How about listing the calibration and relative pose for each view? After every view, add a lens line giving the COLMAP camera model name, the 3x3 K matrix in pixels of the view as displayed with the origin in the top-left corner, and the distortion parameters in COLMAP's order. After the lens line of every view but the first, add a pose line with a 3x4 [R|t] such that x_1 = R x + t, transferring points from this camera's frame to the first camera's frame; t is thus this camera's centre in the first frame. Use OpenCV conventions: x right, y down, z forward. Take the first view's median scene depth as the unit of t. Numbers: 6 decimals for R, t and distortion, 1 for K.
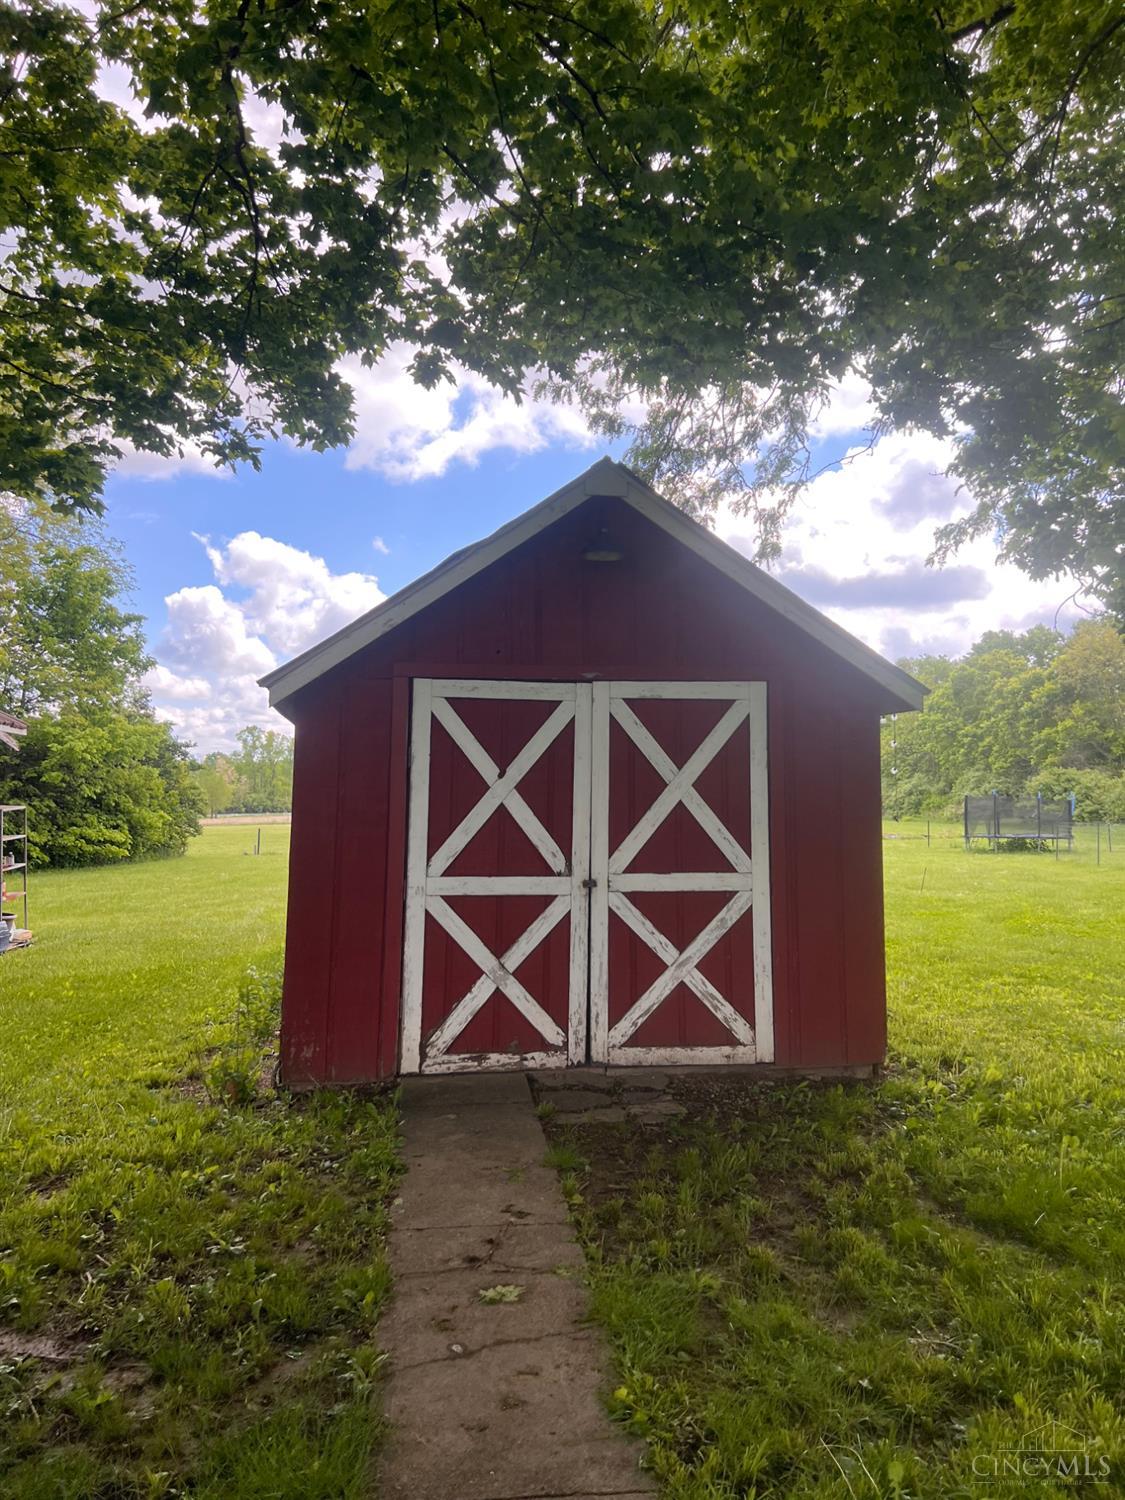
lens RADIAL K [[1148.5, 0, 564.8], [0, 1148.5, 736.1], [0, 0, 1]] dist [0.015390, -0.007985]
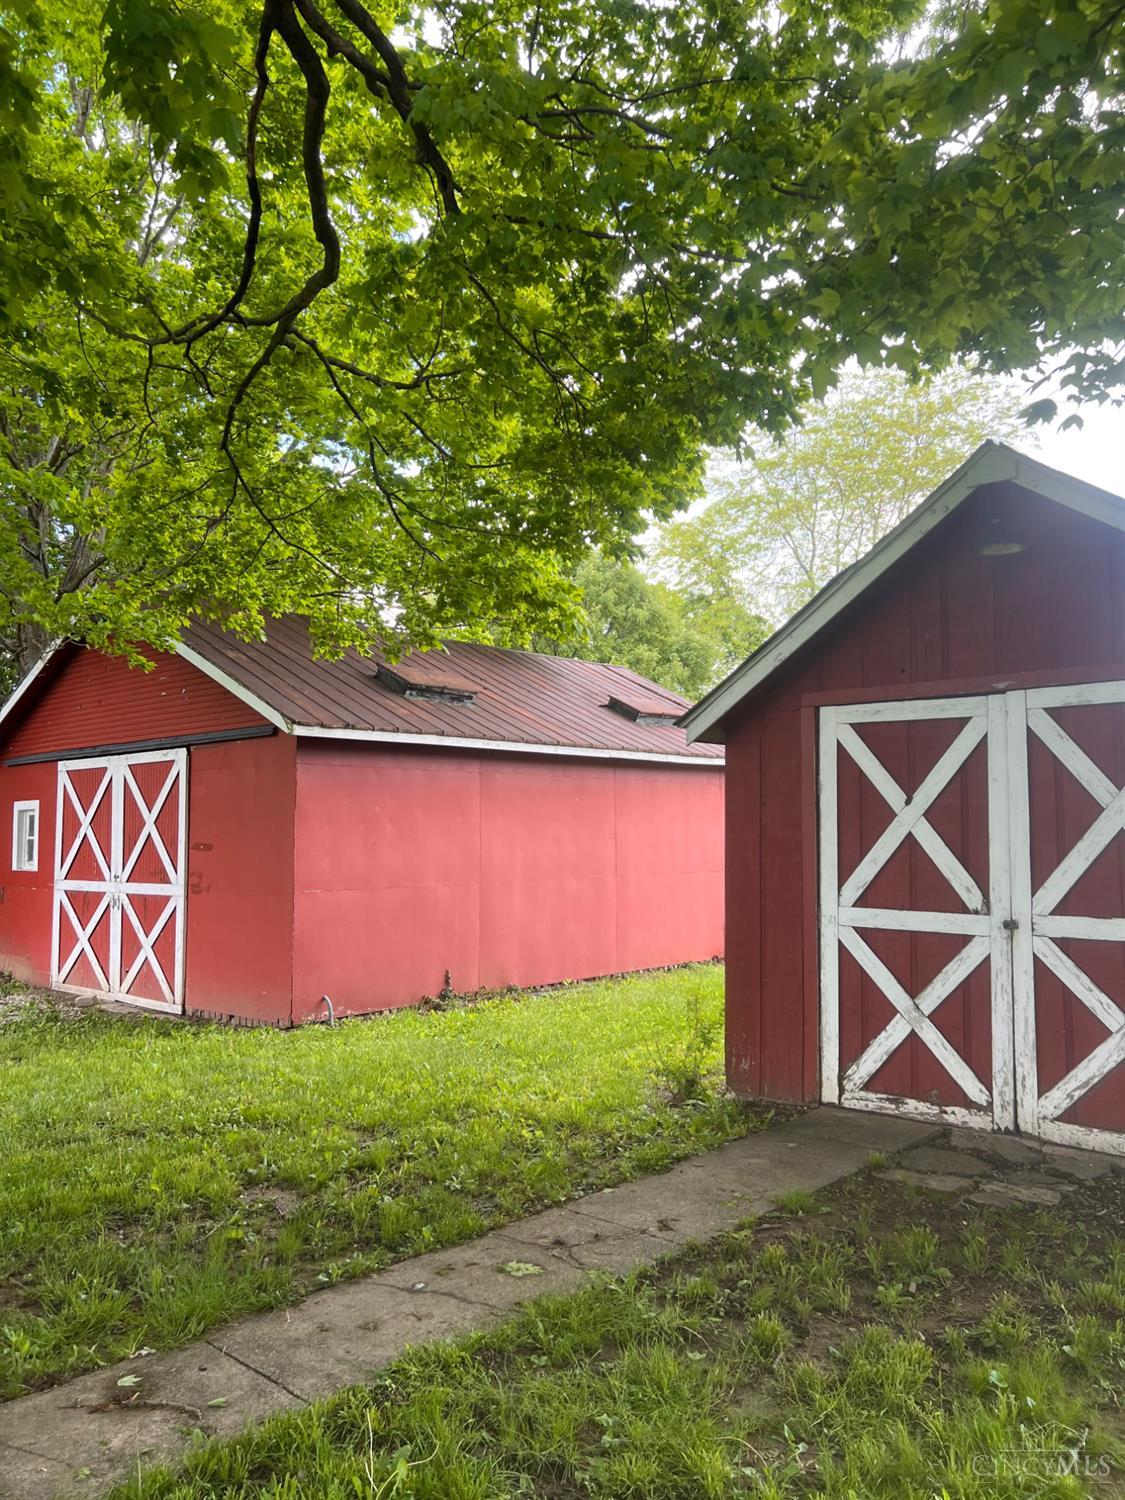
lens RADIAL K [[1148.5, 0, 566.5], [0, 1148.5, 759.4], [0, 0, 1]] dist [0.015390, -0.007985]
pose [[0.631031, -0.049851, -0.774154, 0.497452], [0.044299, 0.998620, -0.028196, 0.013373], [0.774492, -0.016502, 0.632368, 0.193095]]
